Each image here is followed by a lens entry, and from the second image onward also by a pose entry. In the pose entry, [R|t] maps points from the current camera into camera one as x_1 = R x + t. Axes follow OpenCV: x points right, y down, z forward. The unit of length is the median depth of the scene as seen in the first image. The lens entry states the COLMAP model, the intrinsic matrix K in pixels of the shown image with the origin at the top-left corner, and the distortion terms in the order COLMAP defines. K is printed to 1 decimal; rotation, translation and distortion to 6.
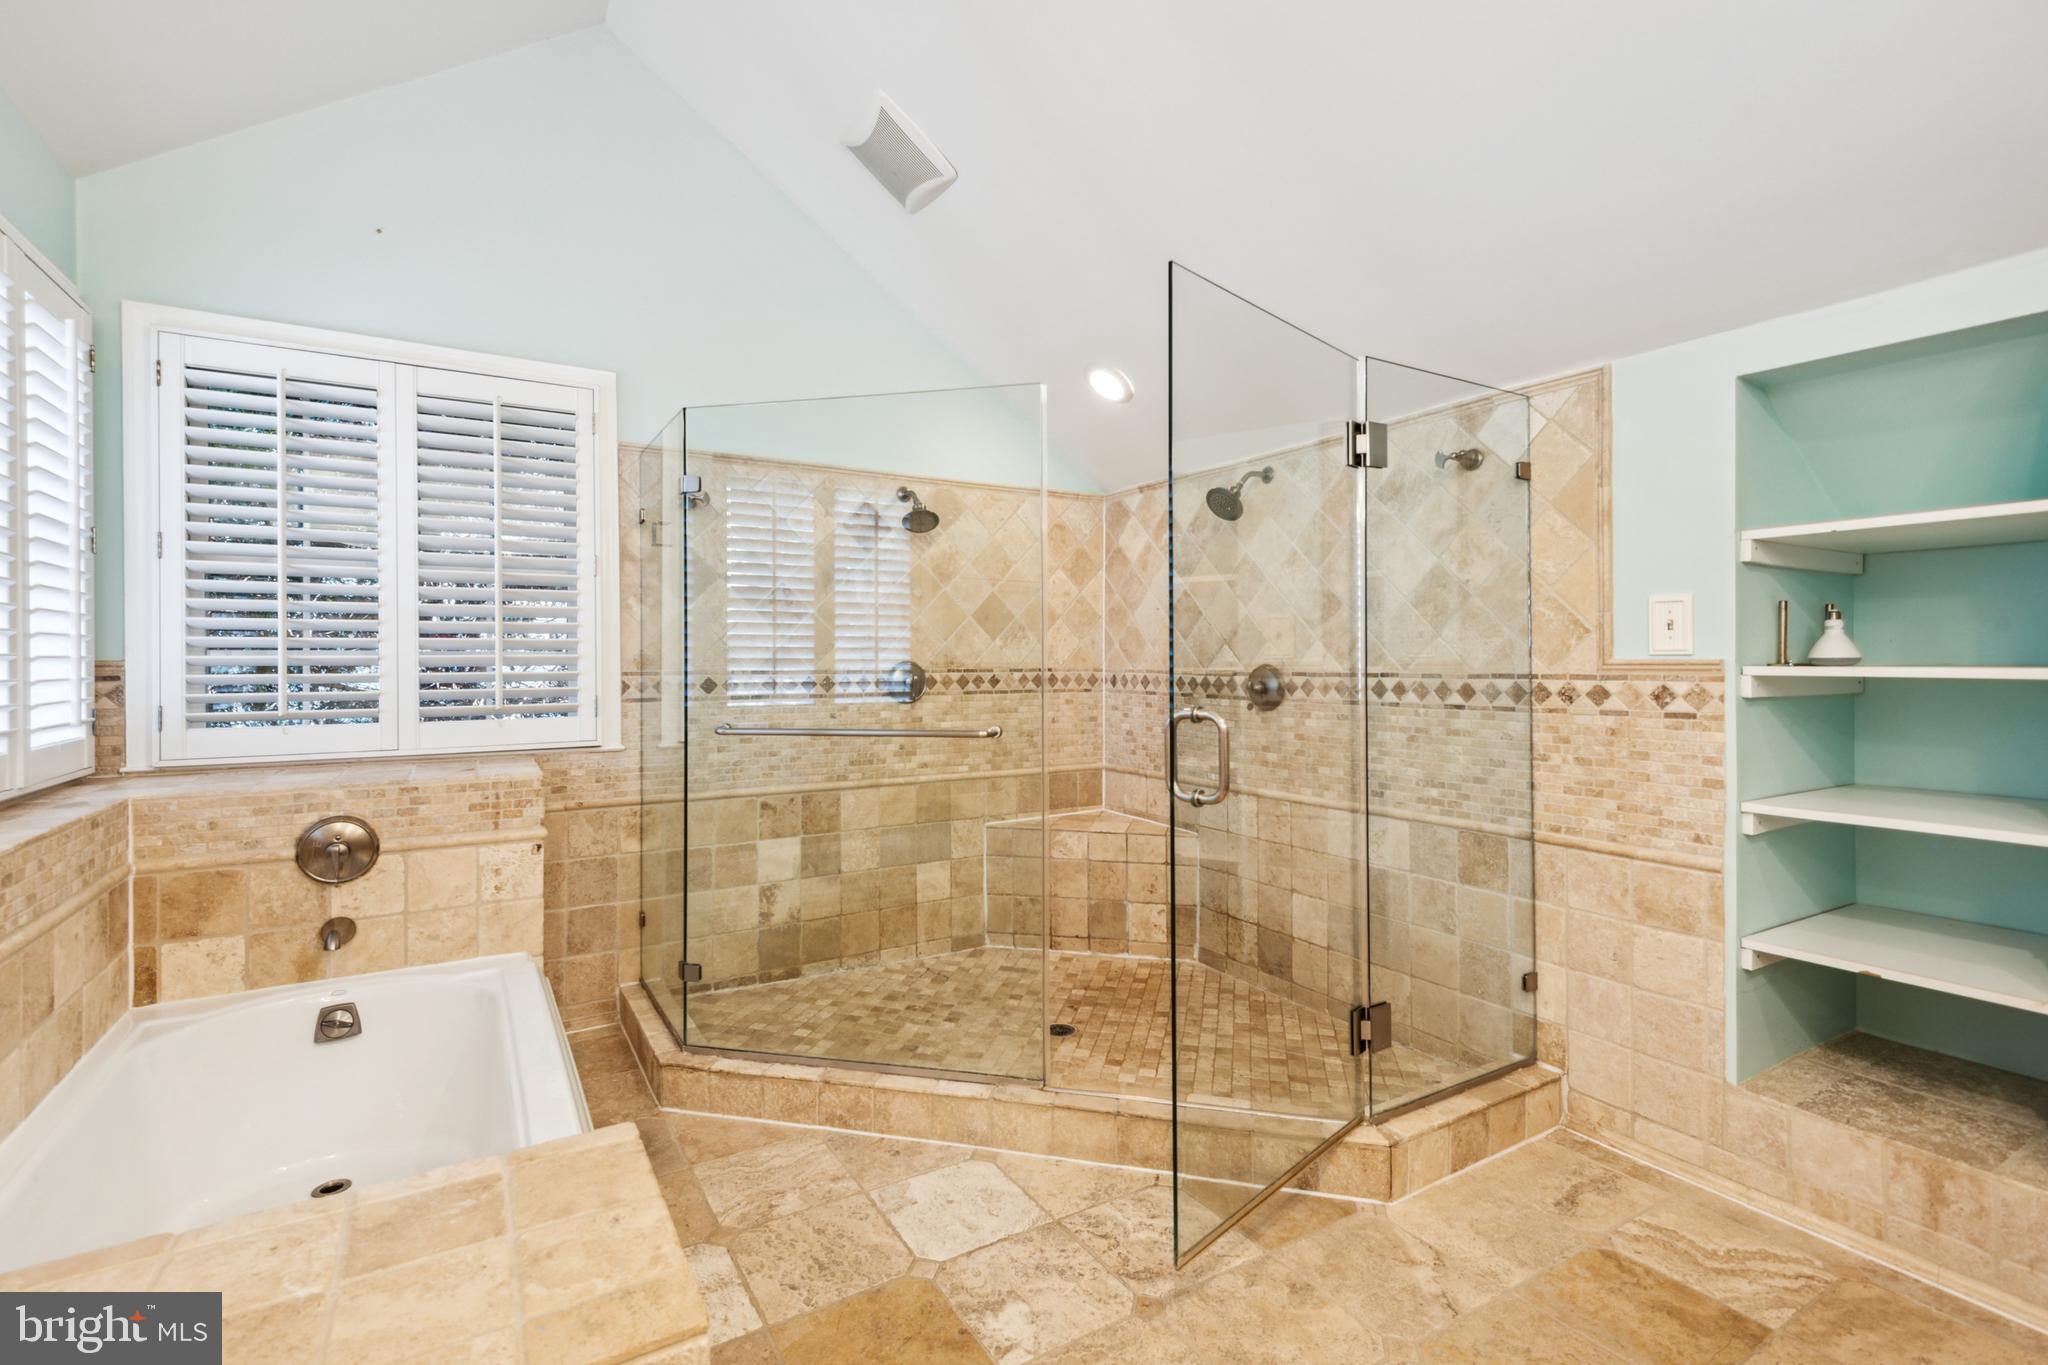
lens RADIAL K [[937.8, 0, 1001.8], [0, 937.8, 656.4], [0, 0, 1]] dist [0.021561, -0.004968]
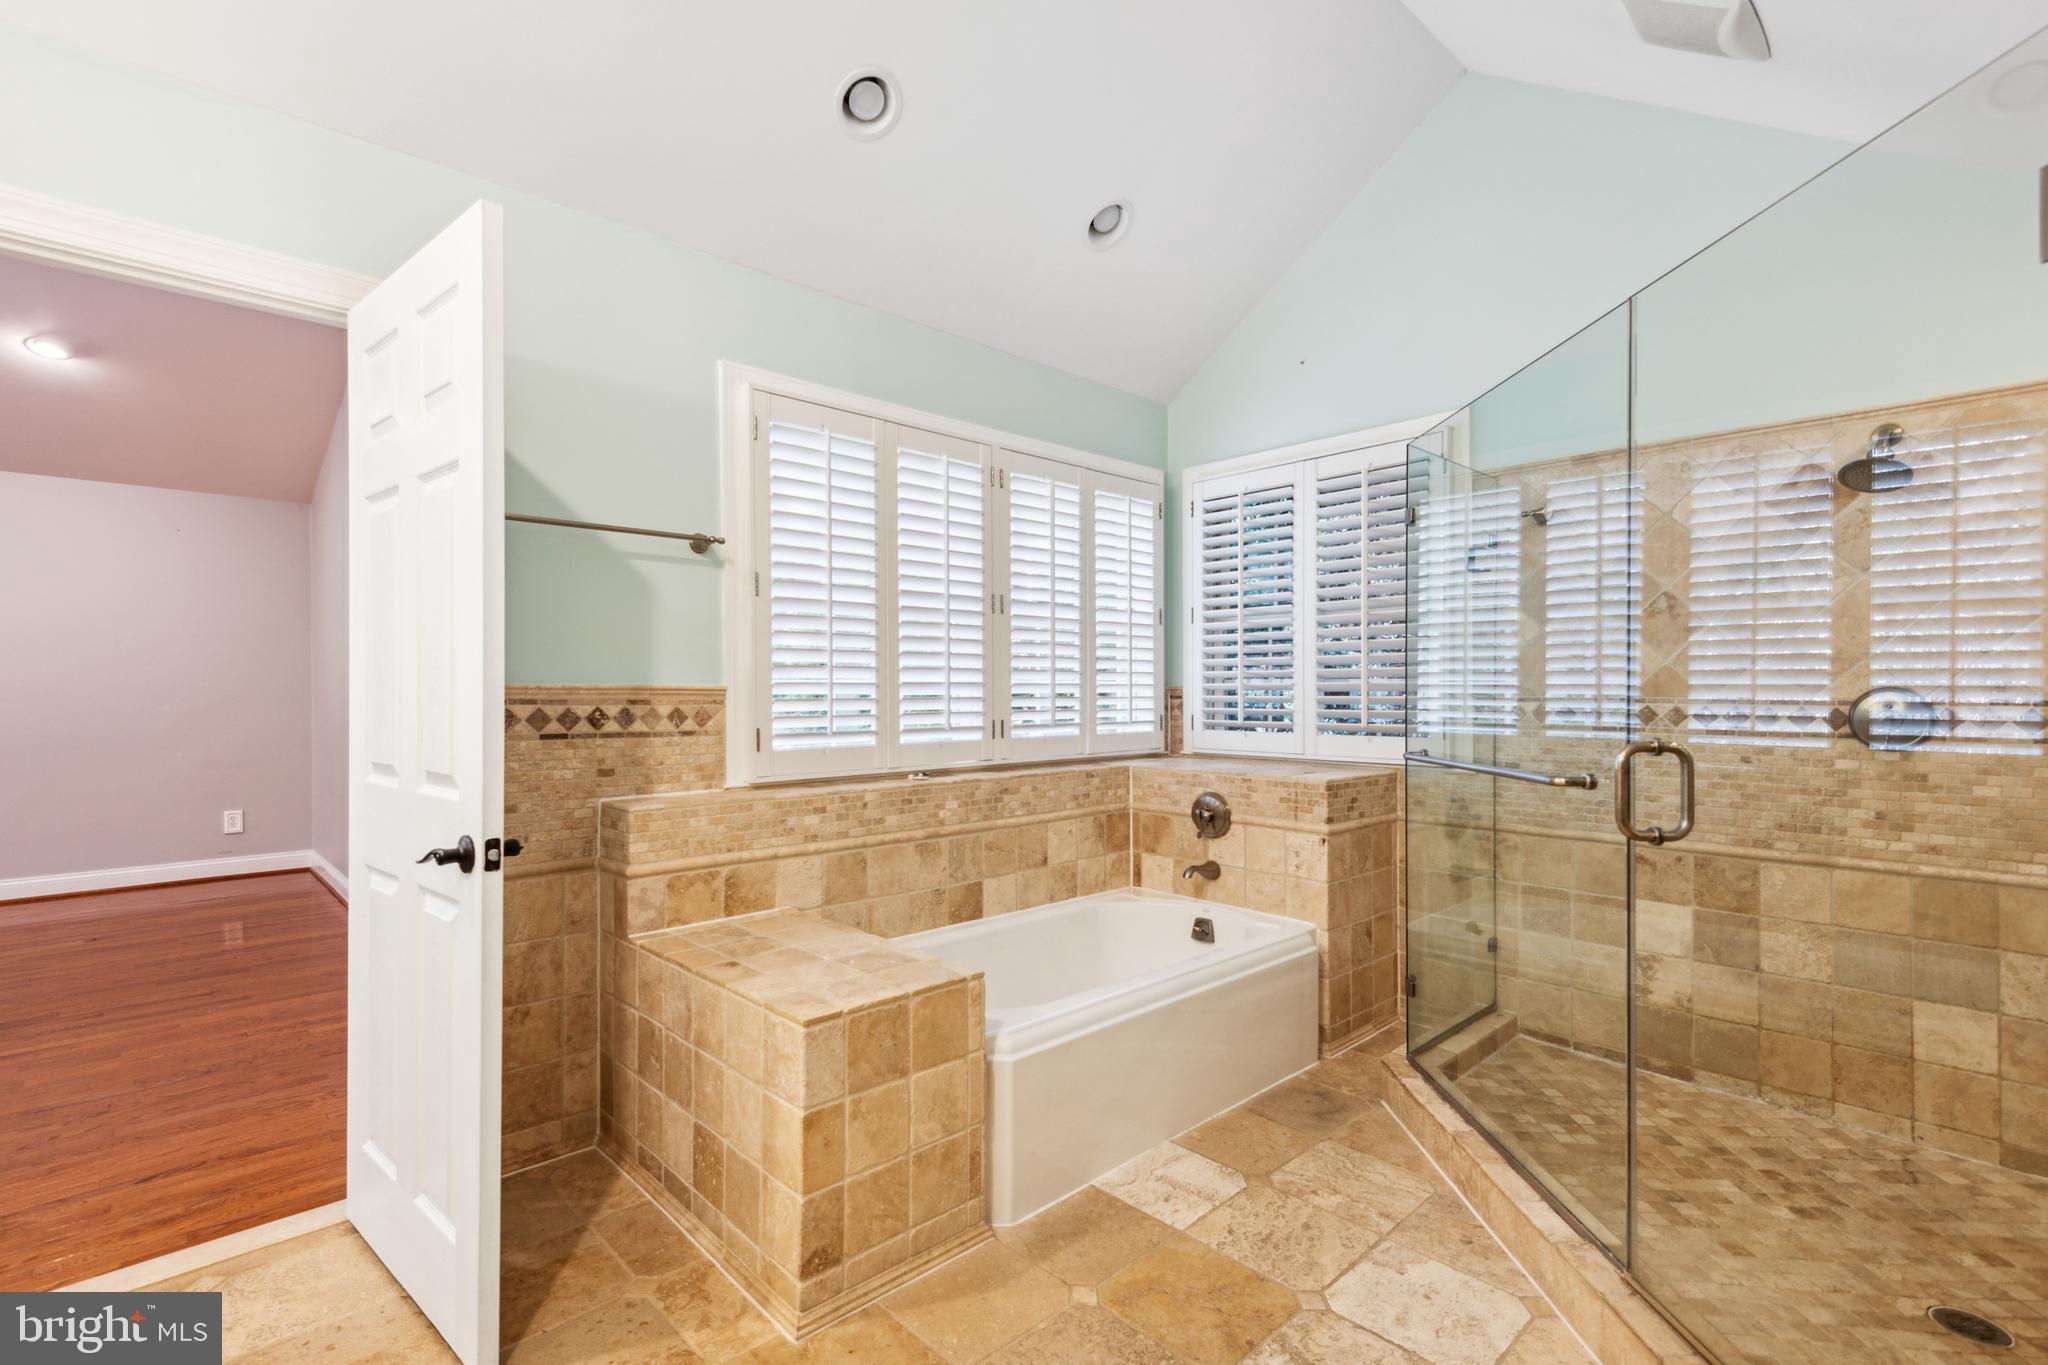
lens RADIAL K [[937.8, 0, 1017.1], [0, 937.8, 687.4], [0, 0, 1]] dist [0.021561, -0.004968]
pose [[0.216549, 0.002042, -0.976270, 0.574503], [0.004180, 0.999987, 0.003018, -0.000021], [0.976263, -0.004734, 0.216538, 0.340675]]
